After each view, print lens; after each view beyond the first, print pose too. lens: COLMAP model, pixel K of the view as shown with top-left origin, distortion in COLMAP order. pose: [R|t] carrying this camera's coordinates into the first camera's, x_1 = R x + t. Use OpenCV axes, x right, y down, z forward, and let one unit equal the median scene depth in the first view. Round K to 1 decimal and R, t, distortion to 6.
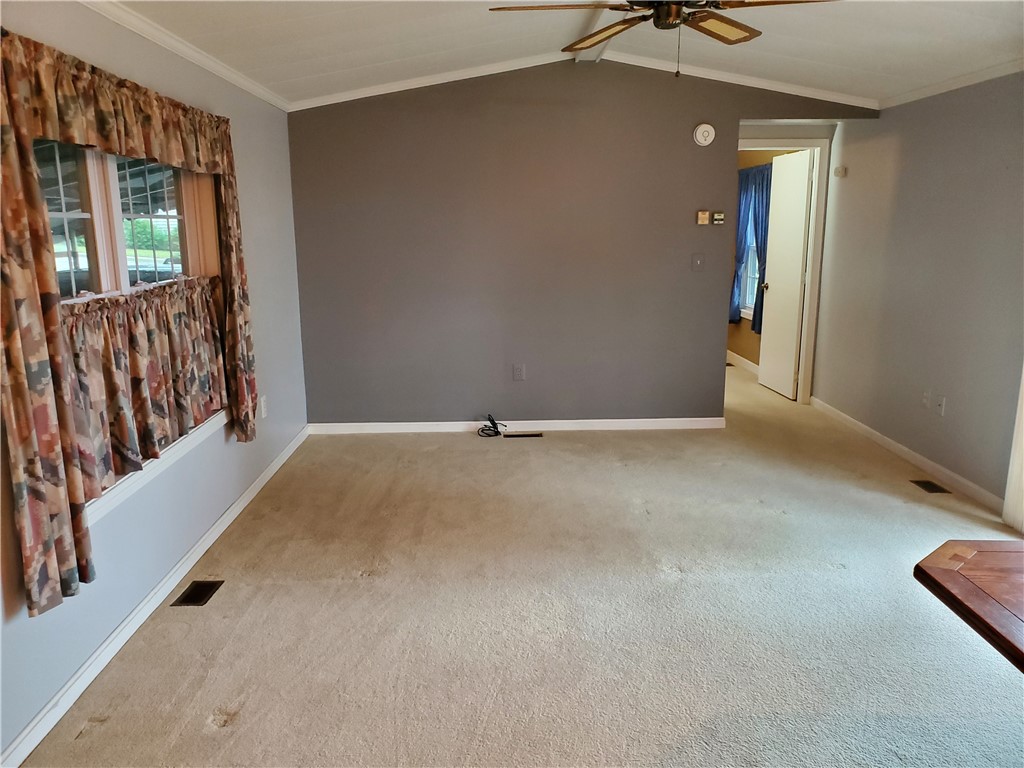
lens RADIAL K [[789.3, 0, 517.3], [0, 789.3, 401.6], [0, 0, 1]] dist [0.042478, -0.052646]
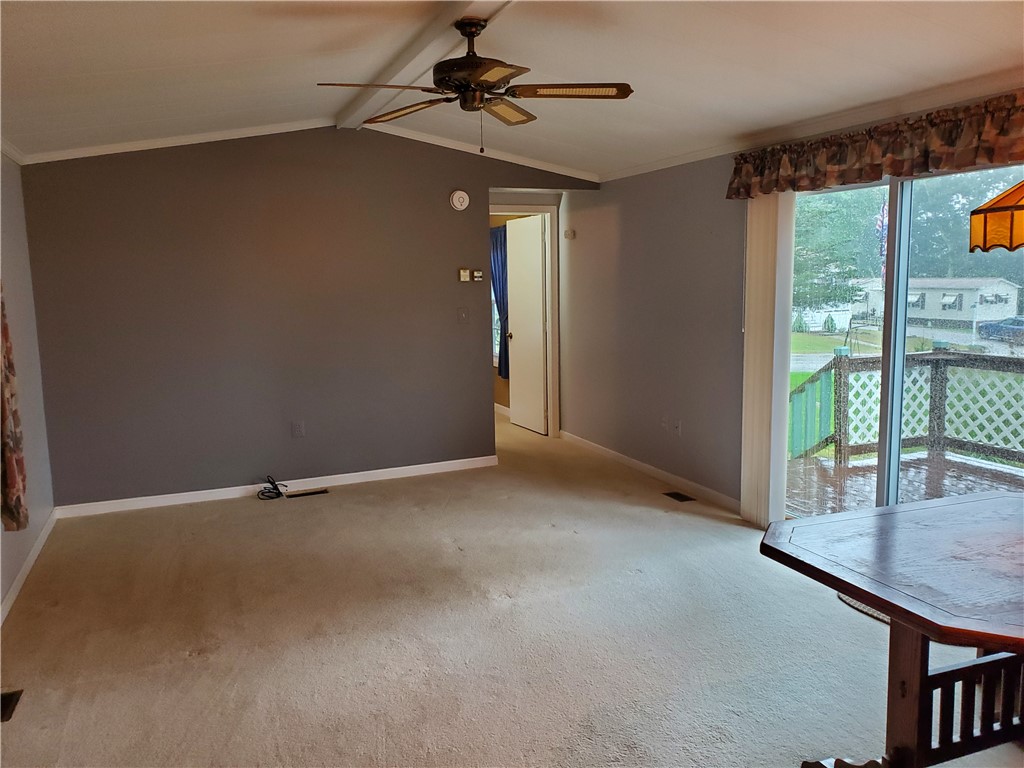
lens RADIAL K [[789.3, 0, 504.9], [0, 789.3, 393.7], [0, 0, 1]] dist [0.042478, -0.052646]
pose [[0.934467, -0.064149, 0.350222, -0.130361], [0.091532, 0.993859, -0.062185, 0.004287], [-0.344082, 0.090166, 0.934600, -0.024594]]
